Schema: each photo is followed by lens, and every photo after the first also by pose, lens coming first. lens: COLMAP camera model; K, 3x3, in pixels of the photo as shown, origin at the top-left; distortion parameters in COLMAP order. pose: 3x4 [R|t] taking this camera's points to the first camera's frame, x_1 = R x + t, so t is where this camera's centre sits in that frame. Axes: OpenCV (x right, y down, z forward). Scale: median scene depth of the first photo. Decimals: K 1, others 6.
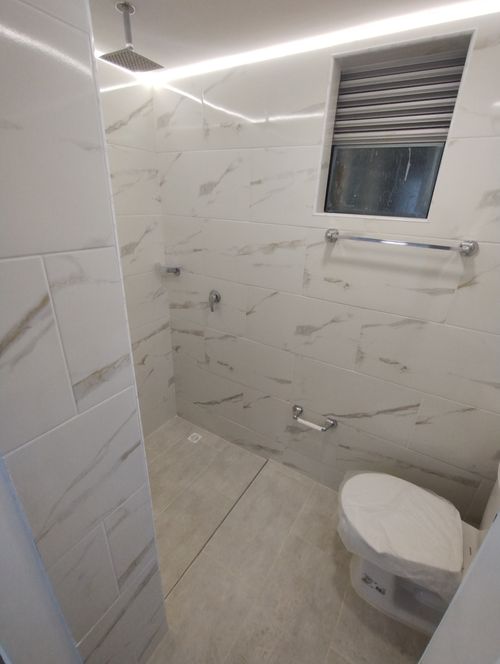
lens RADIAL K [[303.5, 0, 254.7], [0, 303.5, 328.1], [0, 0, 1]] dist [-0.008088, 0.001633]
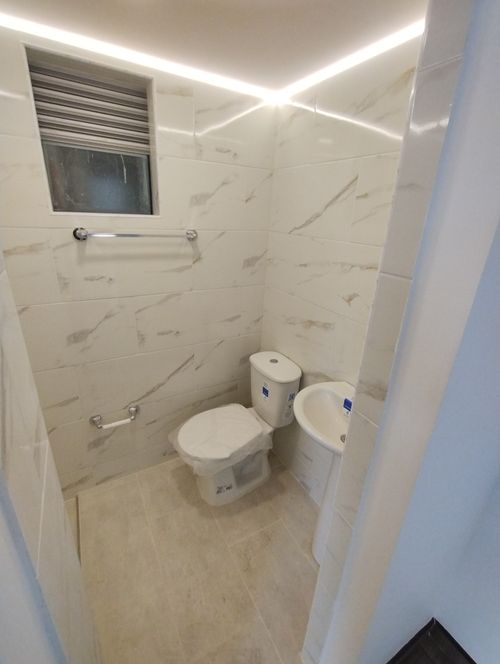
lens RADIAL K [[303.5, 0, 254.6], [0, 303.5, 327.6], [0, 0, 1]] dist [-0.008088, 0.001633]
pose [[0.469309, -0.333463, 0.817650, -0.375464], [0.313088, 0.928637, 0.199023, -0.039369], [-0.825667, 0.162593, 0.540220, 0.040356]]
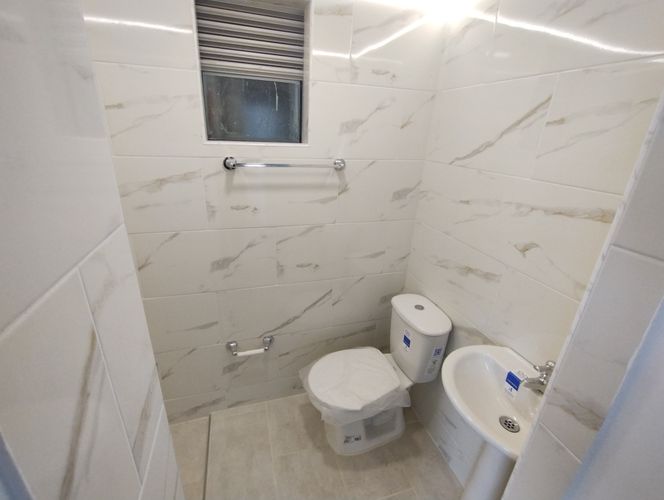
lens RADIAL K [[303.5, 0, 326.7], [0, 303.5, 248.6], [0, 0, 1]] dist [-0.008088, 0.001633]
pose [[0.663586, -0.287149, 0.690796, -0.288478], [0.276193, 0.952202, 0.130496, -0.080175], [-0.695249, 0.104197, 0.711177, 0.098935]]
